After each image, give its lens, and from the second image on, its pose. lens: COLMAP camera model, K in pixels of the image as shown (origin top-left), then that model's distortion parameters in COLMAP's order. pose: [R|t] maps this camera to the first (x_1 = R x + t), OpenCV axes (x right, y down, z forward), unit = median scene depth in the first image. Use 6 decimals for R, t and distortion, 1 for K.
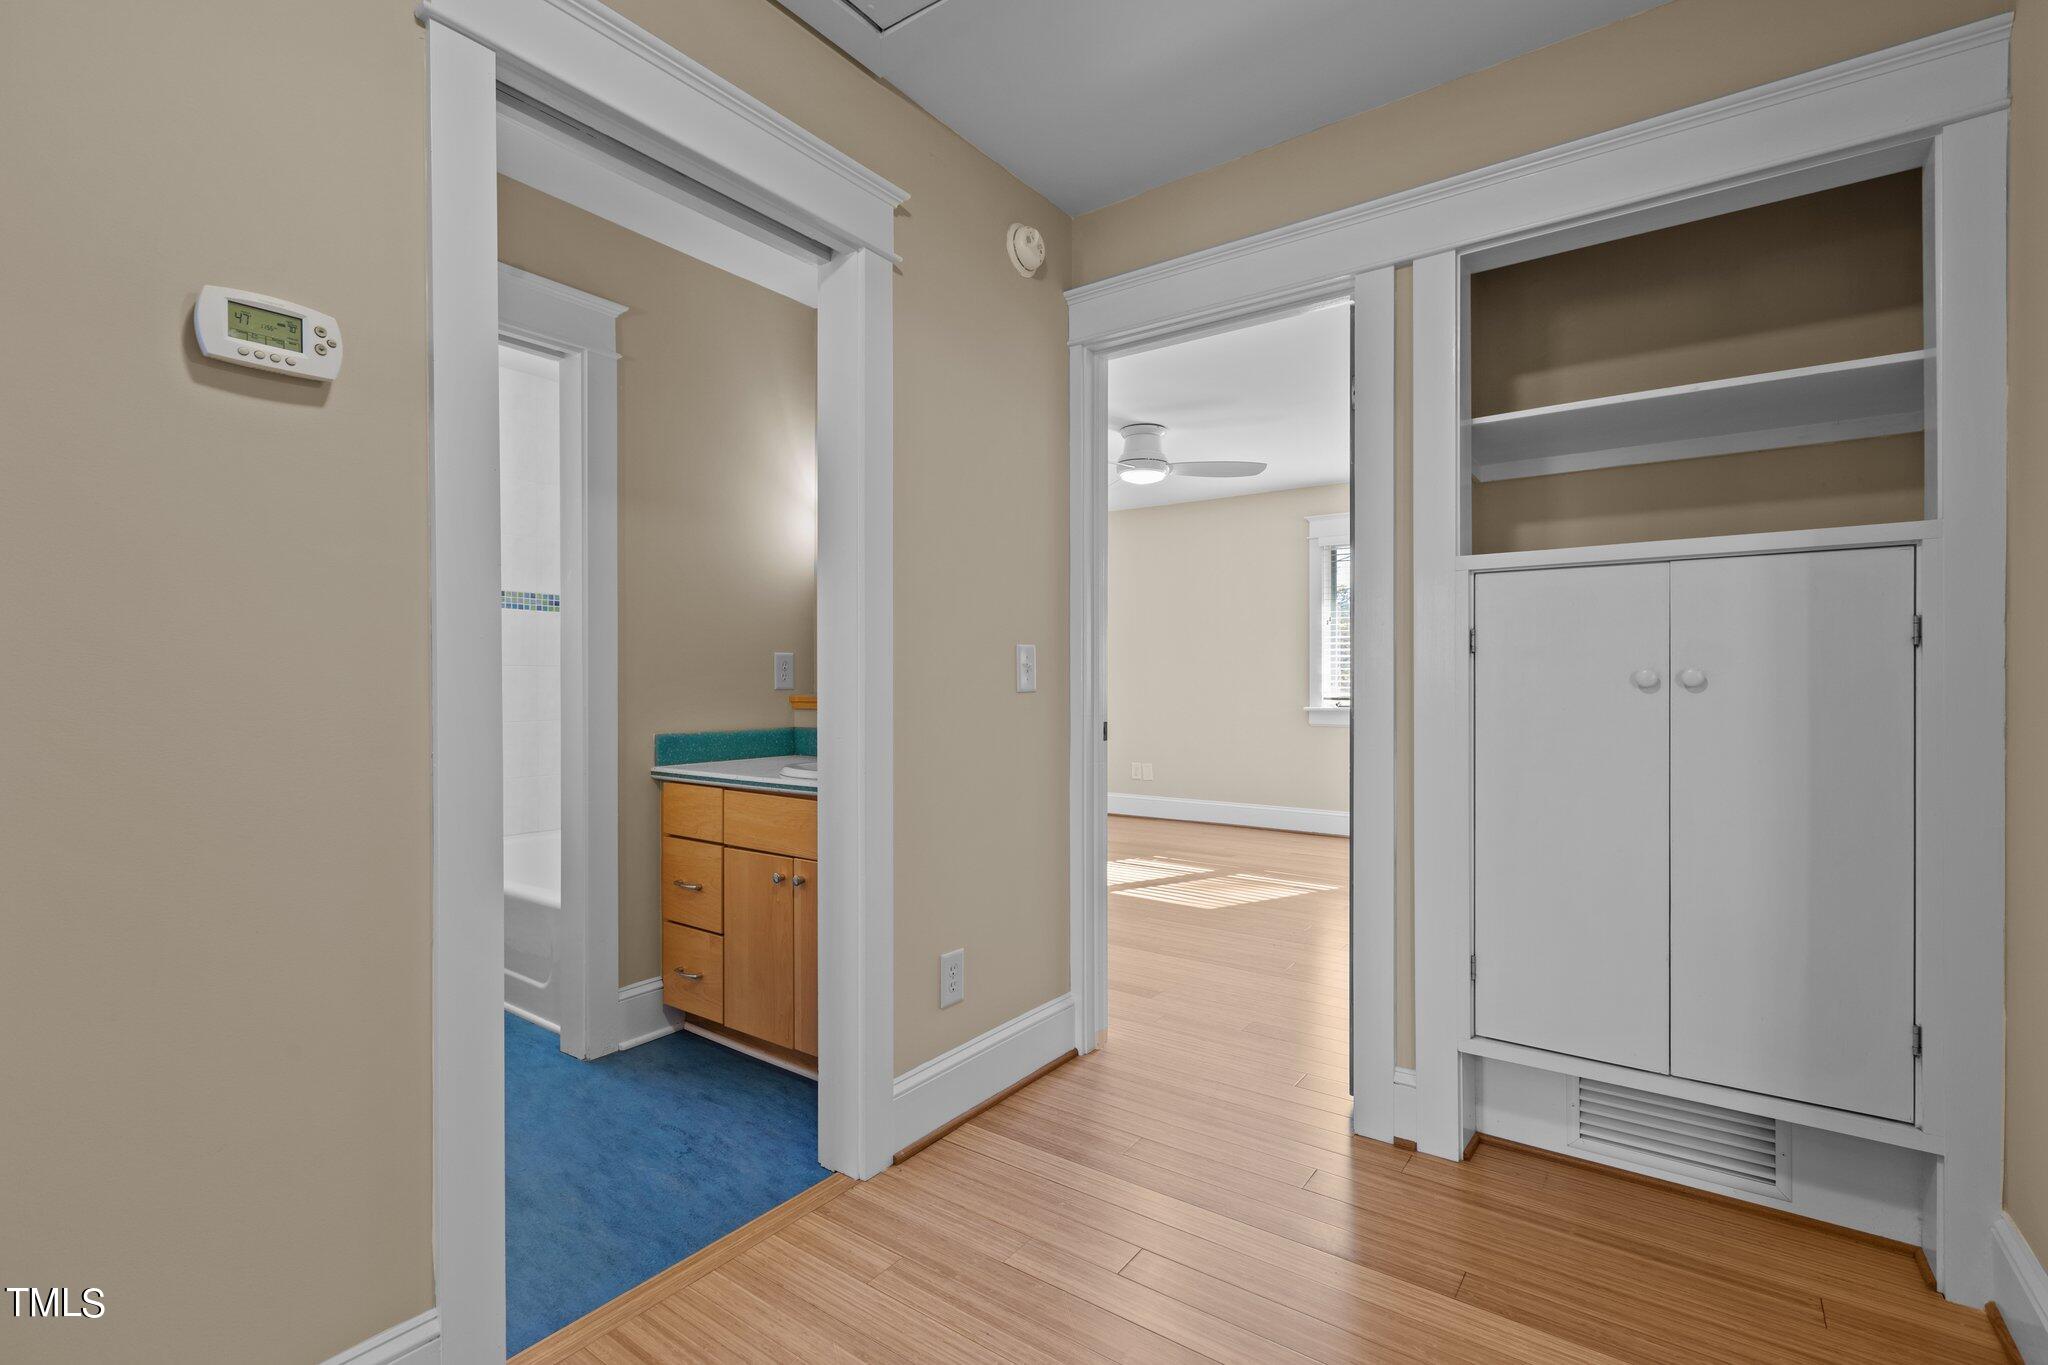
lens RADIAL K [[931.2, 0, 1022.6], [0, 931.2, 681.3], [0, 0, 1]] dist [0.000698, -0.000510]
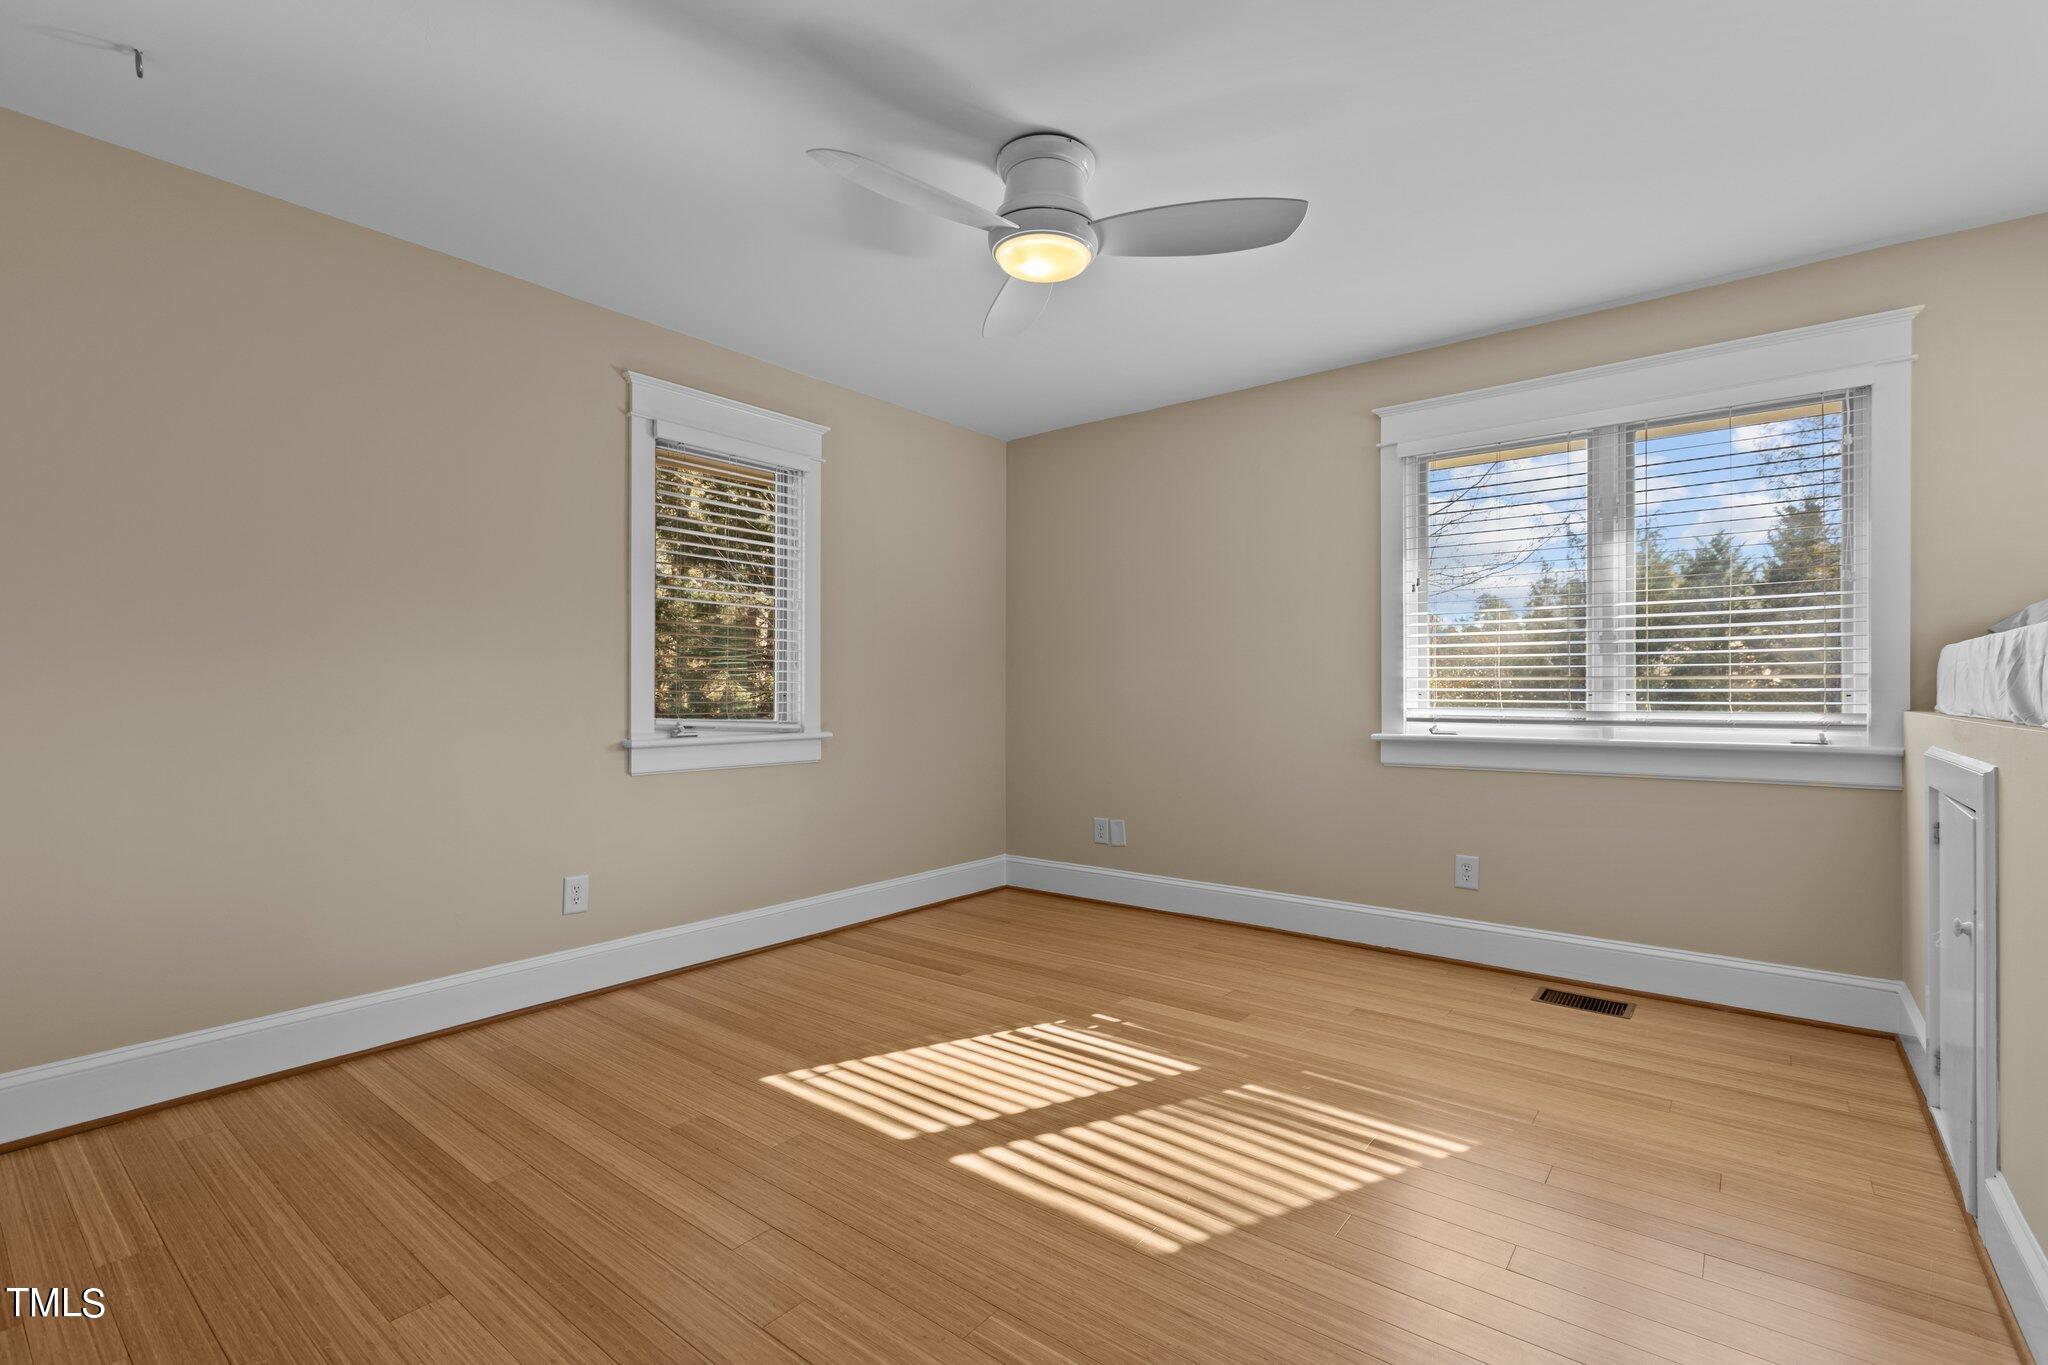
lens RADIAL K [[931.2, 0, 1026.8], [0, 931.2, 688.2], [0, 0, 1]] dist [0.000698, -0.000510]
pose [[0.999224, -0.000087, -0.039384, 0.110283], [-0.000189, 0.999975, -0.007001, 0.003219], [0.039384, 0.007003, 0.999200, 0.413177]]
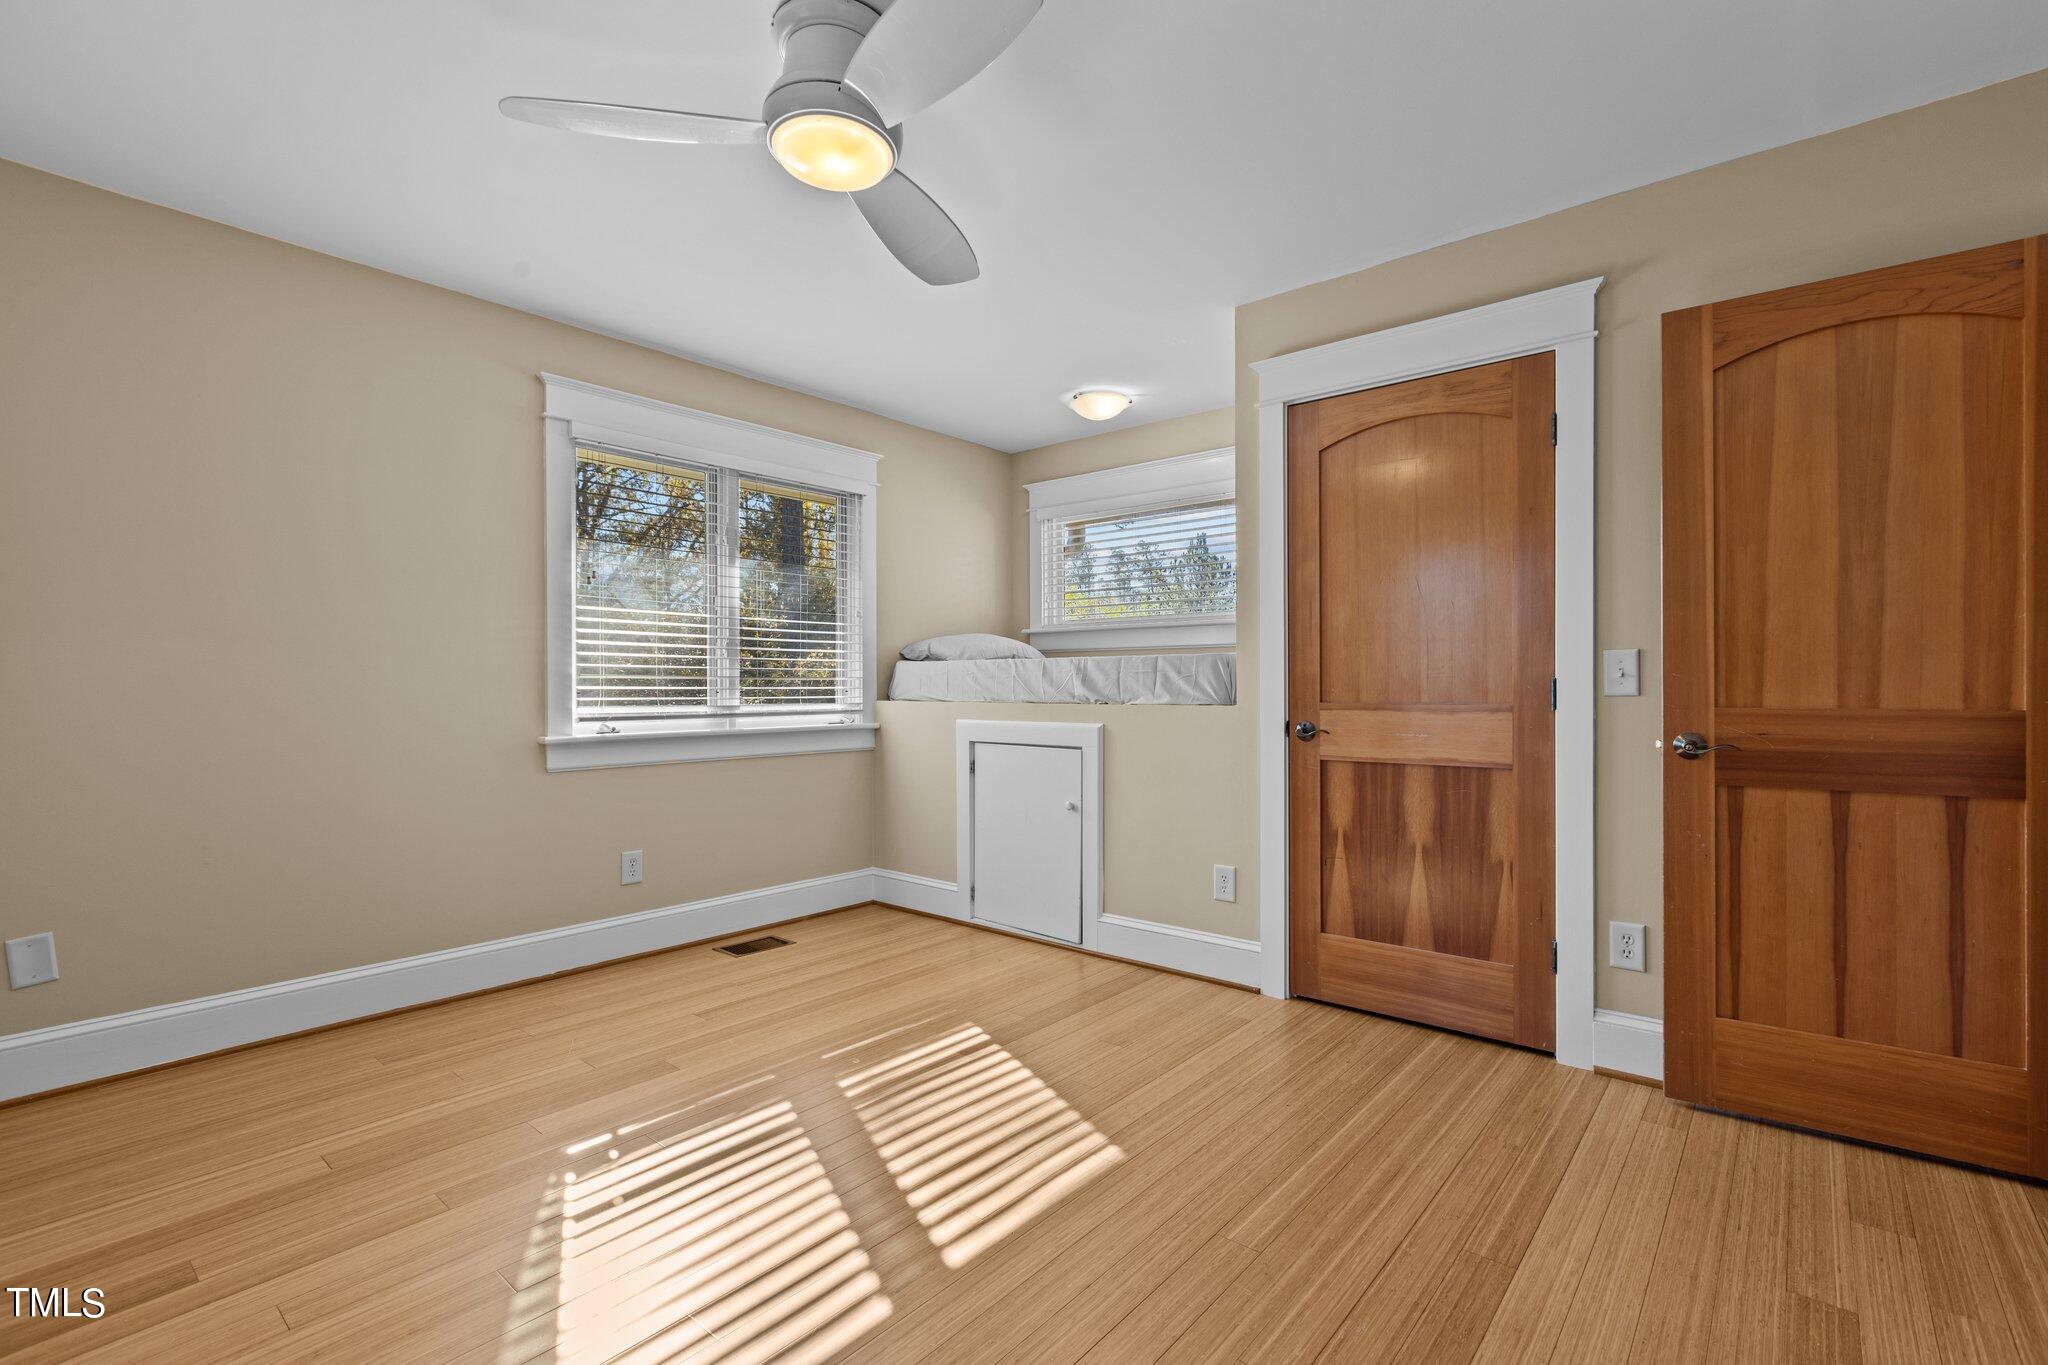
lens RADIAL K [[931.2, 0, 1027.5], [0, 931.2, 685.6], [0, 0, 1]] dist [0.000698, -0.000510]
pose [[0.059198, 0.001724, 0.998245, -0.201950], [0.004519, 0.999988, -0.001995, 0.001170], [-0.998236, 0.004629, 0.059190, 0.710453]]
